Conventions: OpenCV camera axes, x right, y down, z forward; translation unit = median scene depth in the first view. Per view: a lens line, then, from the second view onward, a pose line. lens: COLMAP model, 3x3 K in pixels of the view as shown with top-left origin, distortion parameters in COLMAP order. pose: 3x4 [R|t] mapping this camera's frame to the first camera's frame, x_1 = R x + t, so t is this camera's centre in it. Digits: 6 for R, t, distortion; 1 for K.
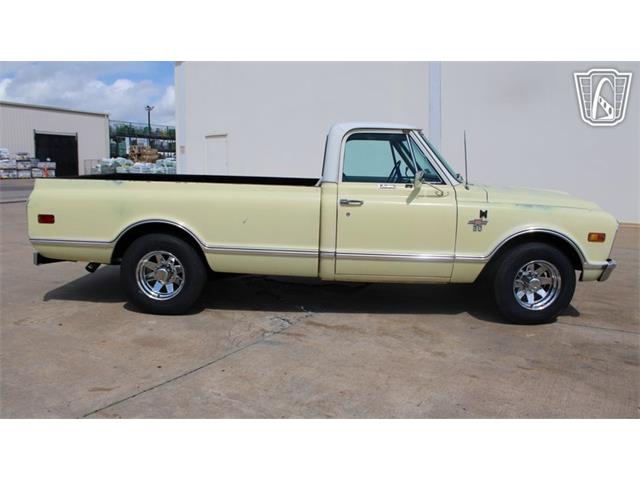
lens RADIAL K [[533.1, 0, 316.5], [0, 533.1, 232.1], [0, 0, 1]] dist [-0.167222, 0.141405]
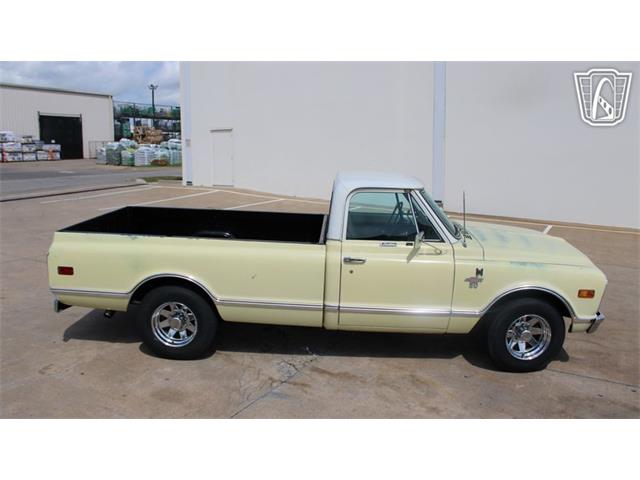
lens RADIAL K [[533.1, 0, 316.5], [0, 533.1, 232.1], [0, 0, 1]] dist [-0.167222, 0.141405]
pose [[0.999954, 0.006632, -0.006868, -0.003034], [-0.006301, 0.998872, 0.047071, -0.158270], [0.007172, -0.047026, 0.998868, -0.052318]]
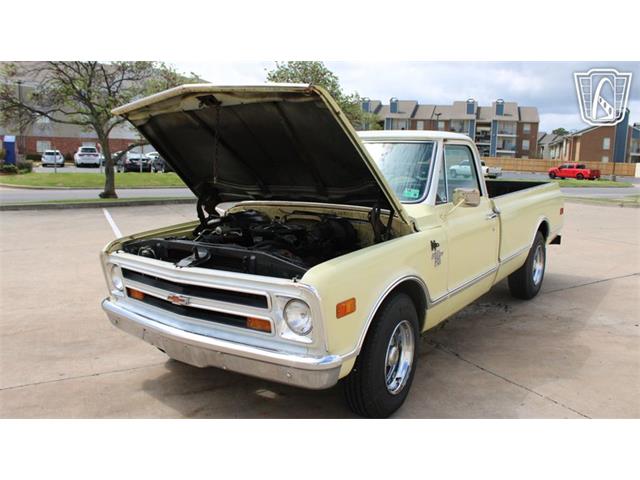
lens RADIAL K [[533.1, 0, 316.5], [0, 533.1, 232.1], [0, 0, 1]] dist [-0.167222, 0.141405]
pose [[-0.564646, 0.107129, -0.818351, 1.032095], [-0.108208, 0.973372, 0.202085, -0.243517], [0.818209, 0.202658, -0.538019, 1.662698]]
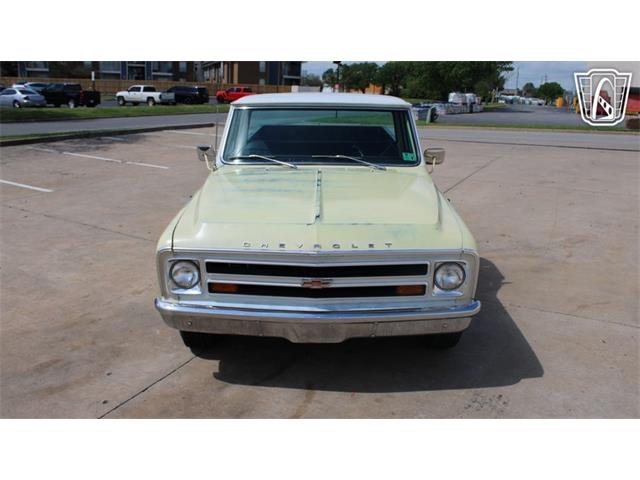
lens RADIAL K [[573.5, 0, 311.1], [0, 573.5, 229.7], [0, 0, 1]] dist [-0.129285, 0.106461]
pose [[0.014522, 0.244567, -0.969524, 1.284609], [-0.141976, 0.960306, 0.240115, -0.247088], [0.989764, 0.134162, 0.048669, 1.131006]]
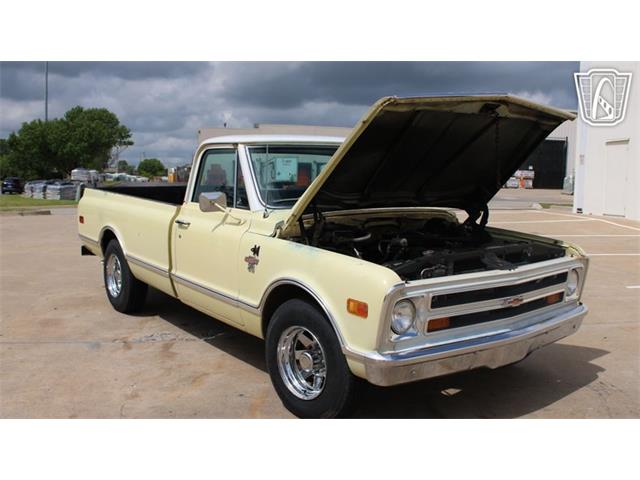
lens RADIAL K [[637.3, 0, 320.0], [0, 637.3, 240.0], [0, 0, 1]] dist [-0.088161, -0.002519]
pose [[0.627353, 0.089673, -0.773555, 1.063384], [-0.108923, 0.993687, 0.026855, -0.082302], [0.771080, 0.067410, 0.633160, 0.470279]]
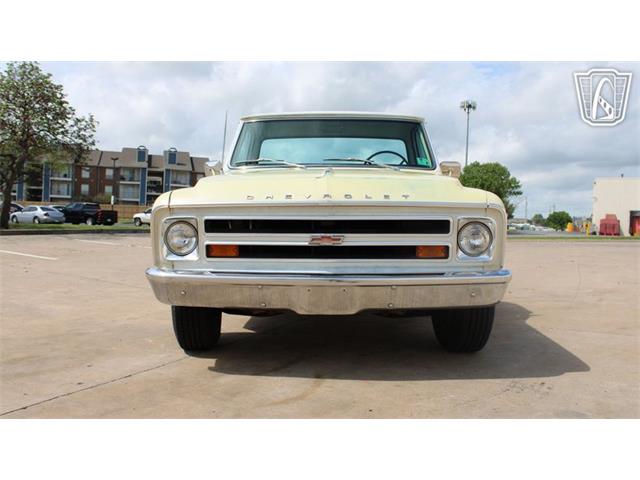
lens RADIAL K [[573.5, 0, 311.1], [0, 573.5, 229.7], [0, 0, 1]] dist [-0.129285, 0.106461]
pose [[-0.008091, 0.018026, -0.999805, 1.247594], [-0.142402, 0.989627, 0.018995, -0.031217], [0.989776, 0.142528, -0.005440, 1.166728]]
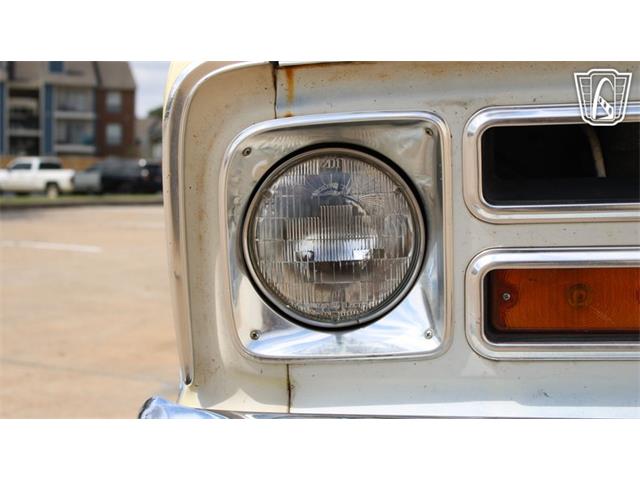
lens RADIAL K [[1099.4, 0, 320.0], [0, 1099.4, 240.0], [0, 0, 1]] dist [0.007426, 0.006629]
pose [[-0.014856, 0.059326, -0.998128, 0.809720], [-0.112510, 0.991799, 0.060625, 0.000131], [0.993540, 0.113200, -0.008060, 1.009667]]
